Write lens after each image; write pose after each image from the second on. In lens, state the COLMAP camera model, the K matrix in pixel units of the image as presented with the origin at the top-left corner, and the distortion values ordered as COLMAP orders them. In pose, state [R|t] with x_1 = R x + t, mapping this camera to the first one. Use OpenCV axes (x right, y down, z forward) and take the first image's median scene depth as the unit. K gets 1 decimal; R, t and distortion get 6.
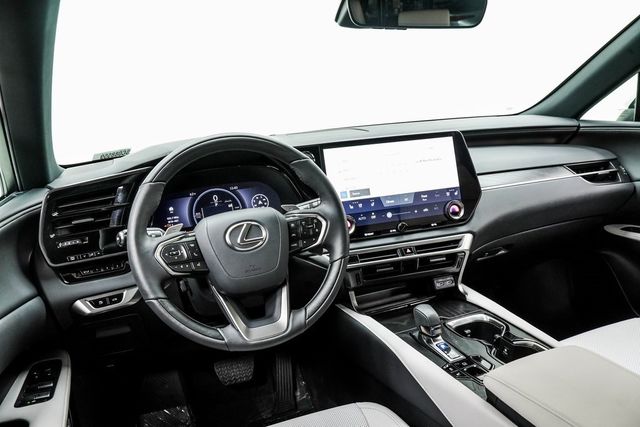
lens RADIAL K [[524.7, 0, 317.3], [0, 524.7, 210.9], [0, 0, 1]] dist [-0.075183, 0.009392]
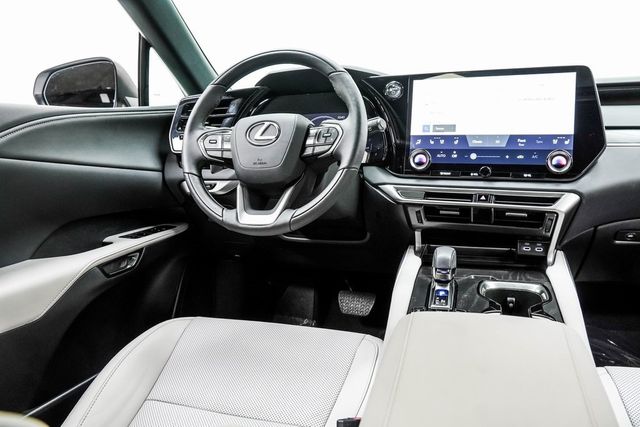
lens RADIAL K [[493.7, 0, 319.0], [0, 493.7, 207.7], [0, 0, 1]] dist [-0.098182, 0.031300]
pose [[0.767985, 0.164406, -0.619007, 0.468792], [-0.169224, 0.984233, 0.051457, 0.096247], [0.617708, 0.065233, 0.783698, 0.197166]]
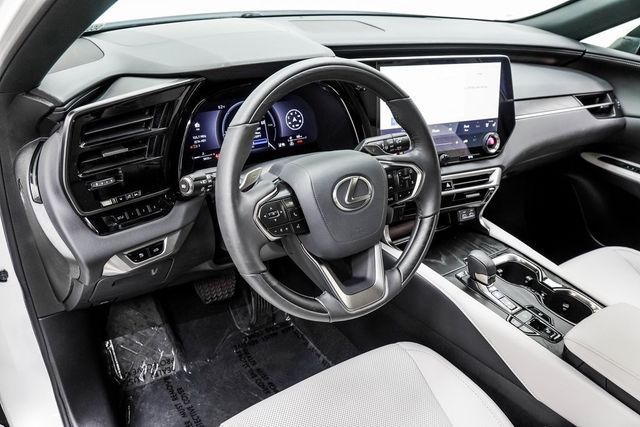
lens RADIAL K [[537.7, 0, 319.1], [0, 537.7, 213.4], [0, 0, 1]] dist [-0.049055, 0.014733]
pose [[0.957835, 0.023622, 0.286347, -0.325814], [-0.103573, 0.957996, 0.267424, -0.110589], [-0.268002, -0.285806, 0.920049, 0.153587]]
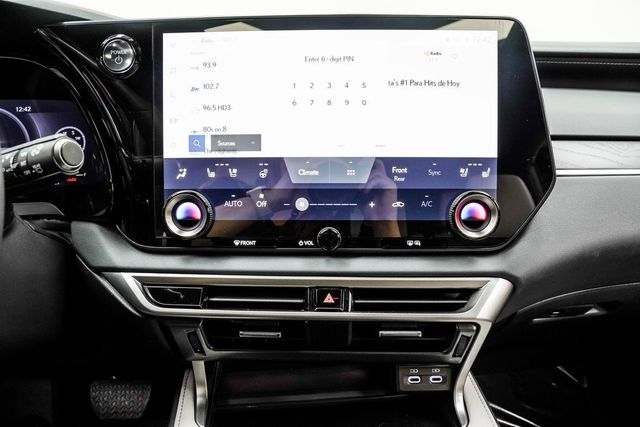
lens RADIAL K [[493.7, 0, 297.0], [0, 493.7, 207.0], [0, 0, 1]] dist [-0.098182, 0.031300]
pose [[0.956197, 0.142901, -0.255472, 0.236889], [-0.124807, 0.988467, 0.085772, -0.023415], [0.264782, -0.050130, 0.963004, 0.628830]]
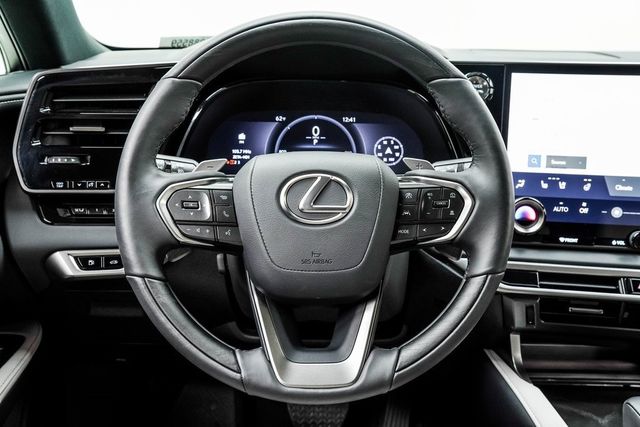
lens RADIAL K [[727.0, 0, 319.5], [0, 727.0, 211.2], [0, 0, 1]] dist [0.077252, 0.000000]
pose [[0.940314, 0.186229, -0.284829, 0.066750], [-0.171272, 0.982227, 0.076783, 0.000912], [0.294066, -0.023417, 0.955498, 0.196356]]
